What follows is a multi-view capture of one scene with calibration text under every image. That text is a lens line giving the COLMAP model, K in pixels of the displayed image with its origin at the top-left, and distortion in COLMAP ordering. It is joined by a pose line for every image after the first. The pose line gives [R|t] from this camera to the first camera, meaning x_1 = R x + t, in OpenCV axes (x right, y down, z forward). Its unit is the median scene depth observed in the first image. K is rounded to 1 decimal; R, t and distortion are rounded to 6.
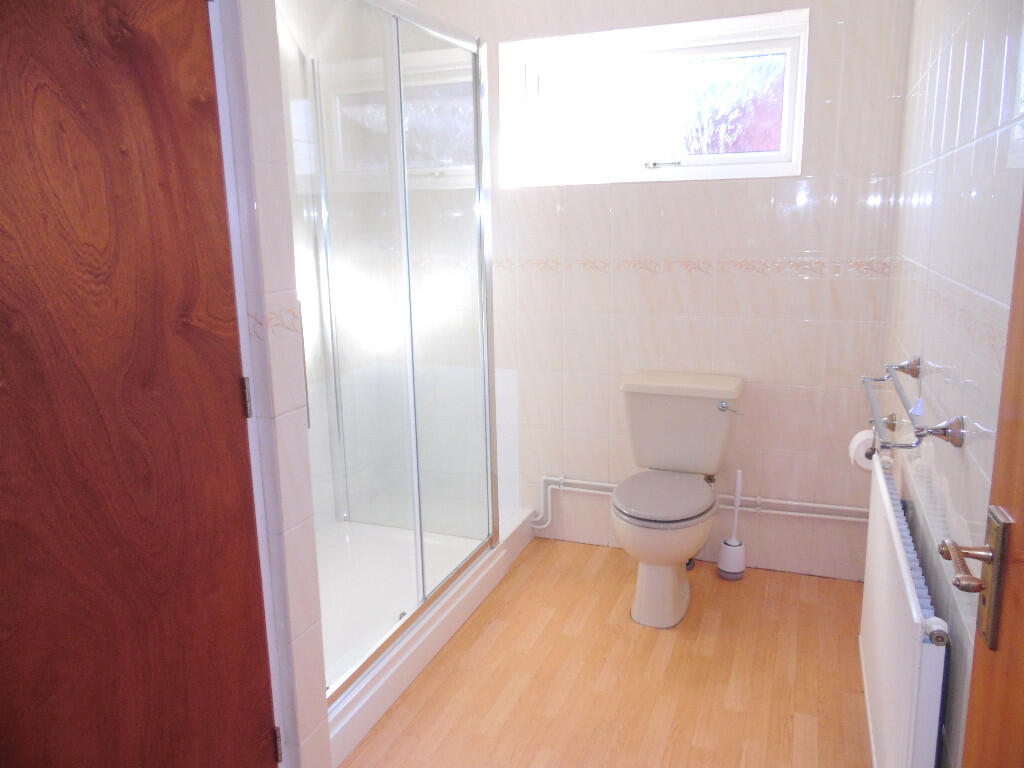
lens RADIAL K [[771.3, 0, 512.0], [0, 771.3, 384.0], [0, 0, 1]] dist [-0.047383, 0.096762]
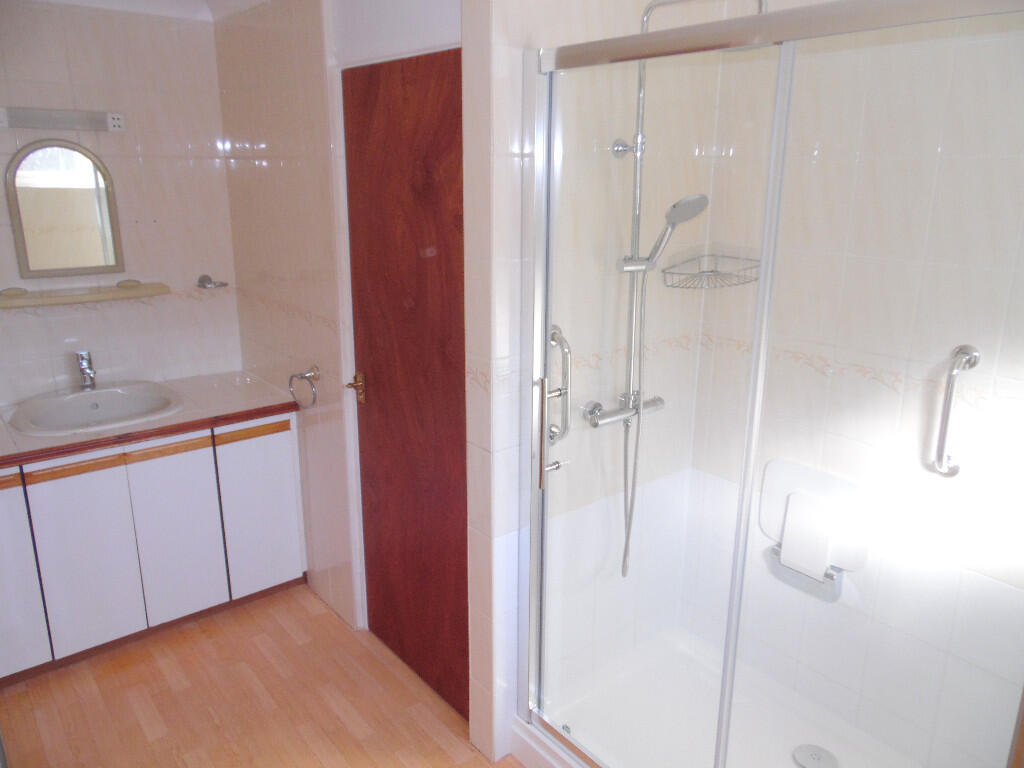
lens RADIAL K [[771.3, 0, 512.0], [0, 771.3, 384.0], [0, 0, 1]] dist [-0.047383, 0.096762]
pose [[-0.501928, 0.264709, -0.823406, 0.738171], [-0.166789, 0.904521, 0.392457, -0.591114], [0.848675, 0.334320, -0.409854, 1.584674]]
